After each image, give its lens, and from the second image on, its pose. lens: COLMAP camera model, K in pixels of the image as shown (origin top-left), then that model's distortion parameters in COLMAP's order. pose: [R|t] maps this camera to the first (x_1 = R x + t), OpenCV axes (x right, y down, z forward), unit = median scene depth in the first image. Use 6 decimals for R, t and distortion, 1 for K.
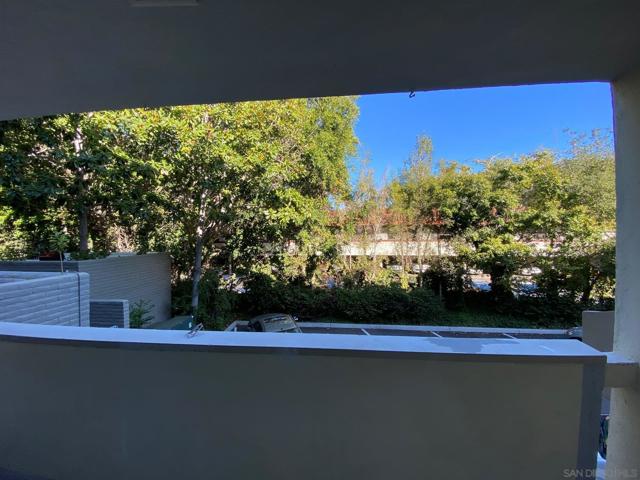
lens RADIAL K [[256.5, 0, 319.1], [0, 256.5, 240.4], [0, 0, 1]] dist [-0.009645, -0.006482]
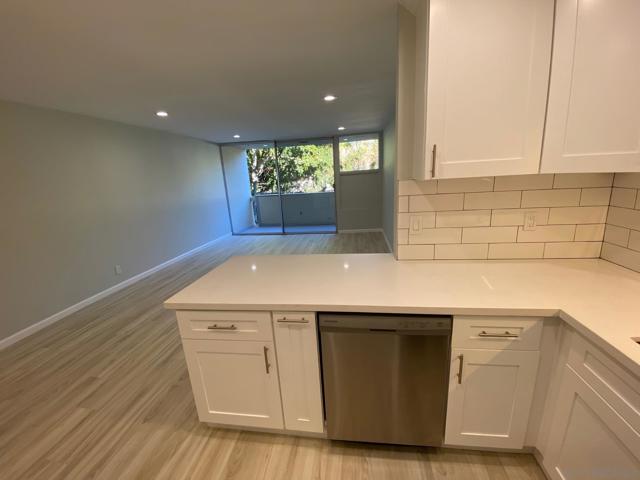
lens RADIAL K [[256.5, 0, 325.0], [0, 256.5, 245.4], [0, 0, 1]] dist [-0.009645, -0.006482]
pose [[0.998657, -0.042786, -0.029205, 0.006838], [0.048619, 0.968740, 0.243266, 0.024460], [0.017883, -0.244359, 0.969520, -0.576377]]
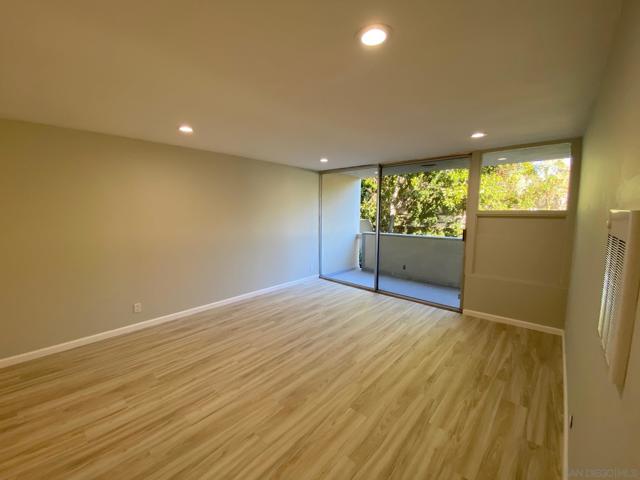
lens RADIAL K [[256.5, 0, 315.9], [0, 256.5, 241.5], [0, 0, 1]] dist [-0.009645, -0.006482]
pose [[0.801897, 0.075046, -0.592730, 0.055497], [-0.012851, 0.994017, 0.108468, 0.012858], [0.597324, -0.079363, 0.798063, -0.392647]]
